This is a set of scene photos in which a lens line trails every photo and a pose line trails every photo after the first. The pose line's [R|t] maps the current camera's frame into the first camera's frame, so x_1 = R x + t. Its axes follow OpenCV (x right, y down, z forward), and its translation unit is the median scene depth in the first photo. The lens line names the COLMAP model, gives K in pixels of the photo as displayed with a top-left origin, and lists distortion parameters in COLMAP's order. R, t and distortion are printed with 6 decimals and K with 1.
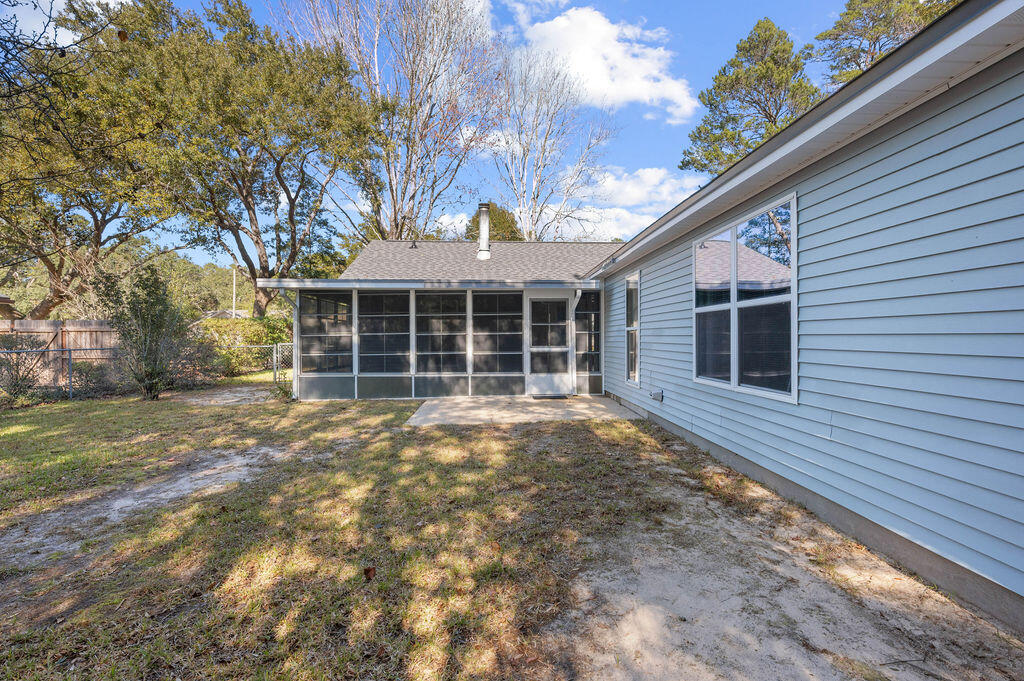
lens RADIAL K [[483.2, 0, 506.5], [0, 483.2, 338.9], [0, 0, 1]] dist [-0.012732, 0.009018]
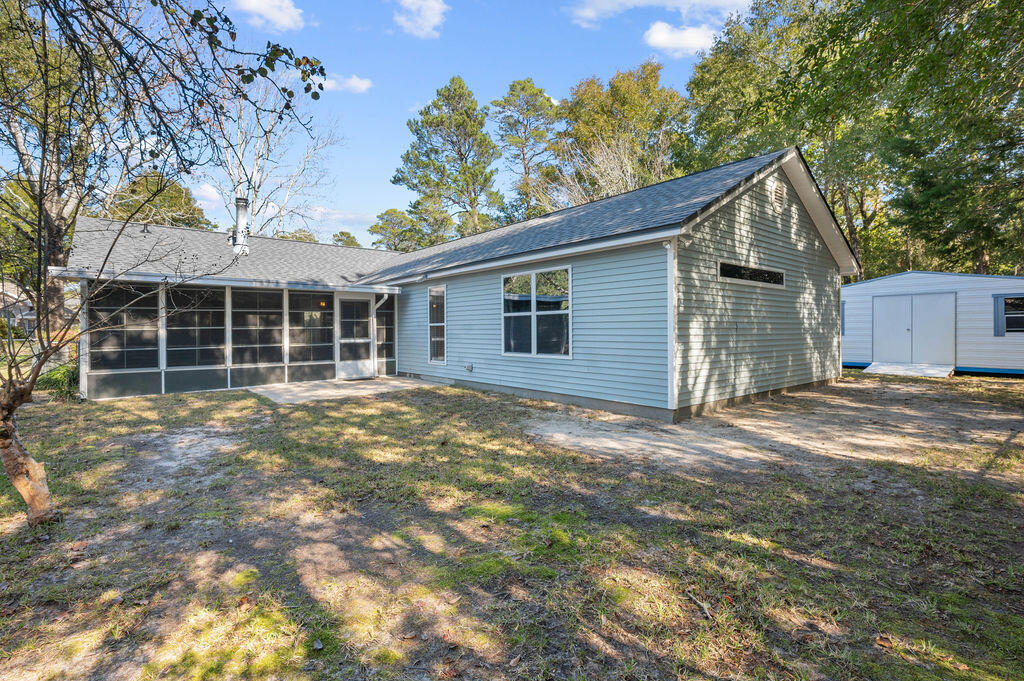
lens RADIAL K [[483.2, 0, 506.5], [0, 483.2, 338.9], [0, 0, 1]] dist [-0.012732, 0.009018]
pose [[0.796792, -0.012295, 0.604128, -0.346276], [0.005723, 0.999902, 0.012801, 0.003262], [-0.604226, -0.006742, 0.796784, -0.211070]]
